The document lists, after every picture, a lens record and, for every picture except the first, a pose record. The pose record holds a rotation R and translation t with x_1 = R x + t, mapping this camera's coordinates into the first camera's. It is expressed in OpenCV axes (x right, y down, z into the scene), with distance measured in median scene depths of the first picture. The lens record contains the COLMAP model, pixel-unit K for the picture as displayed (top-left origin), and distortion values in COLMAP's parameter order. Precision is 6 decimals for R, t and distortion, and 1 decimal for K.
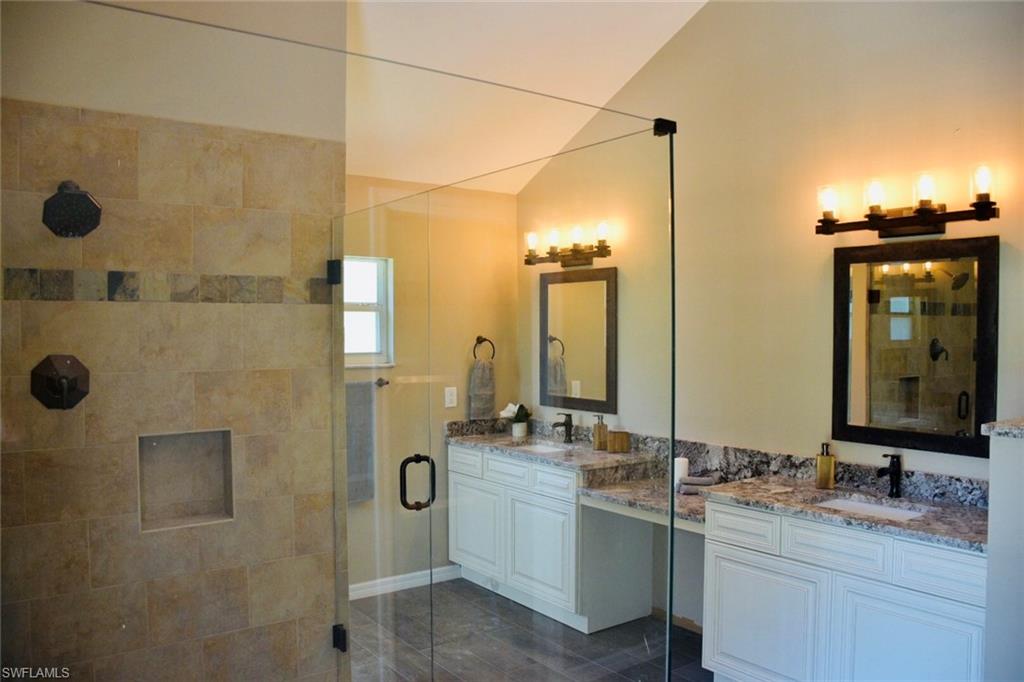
lens RADIAL K [[815.6, 0, 511.3], [0, 815.6, 339.4], [0, 0, 1]] dist [-0.100803, 0.033082]
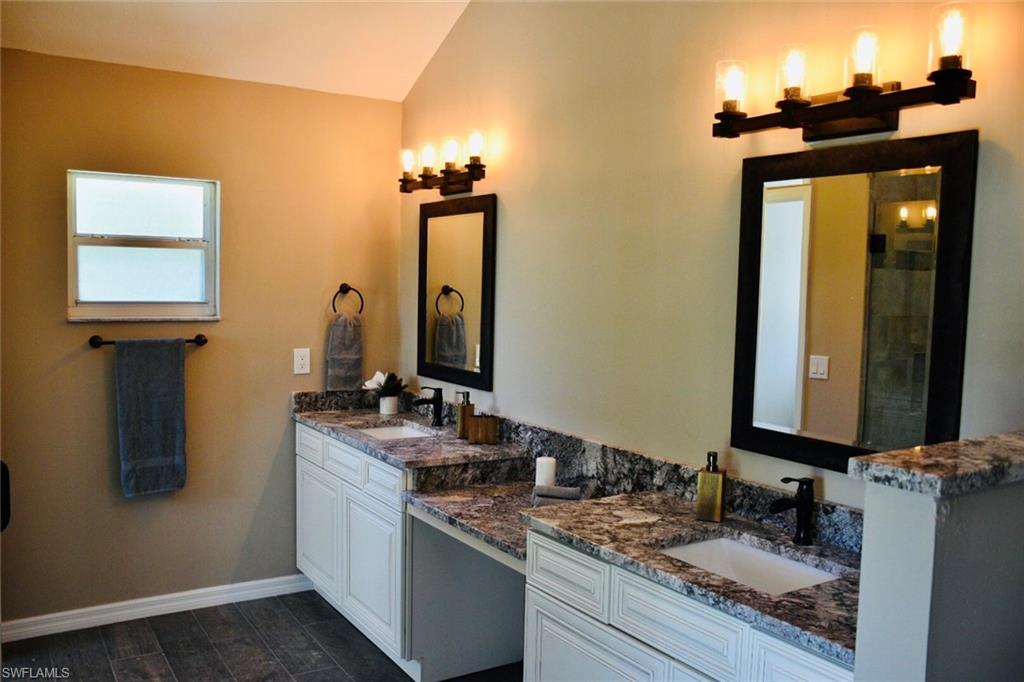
lens RADIAL K [[869.8, 0, 507.8], [0, 869.8, 341.5], [0, 0, 1]] dist [-0.069848, 0.022603]
pose [[0.996017, 0.029476, -0.084145, 0.216200], [-0.024913, 0.998188, 0.054771, 0.001707], [0.085607, -0.052457, 0.994947, 0.213378]]
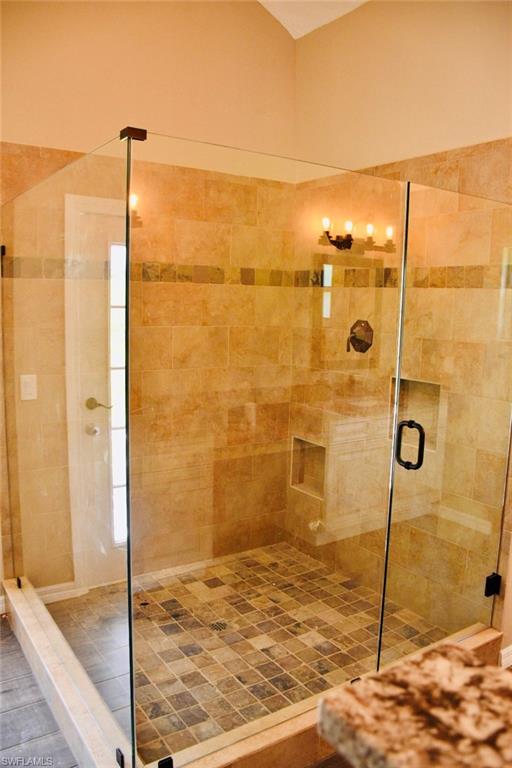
lens RADIAL K [[611.7, 0, 253.9], [0, 611.7, 385.4], [0, 0, 1]] dist [-0.100803, 0.033082]
pose [[-0.053246, 0.138495, -0.988931, 0.783573], [-0.042513, 0.989123, 0.140811, -0.016502], [0.997676, 0.049540, -0.046779, 0.891476]]
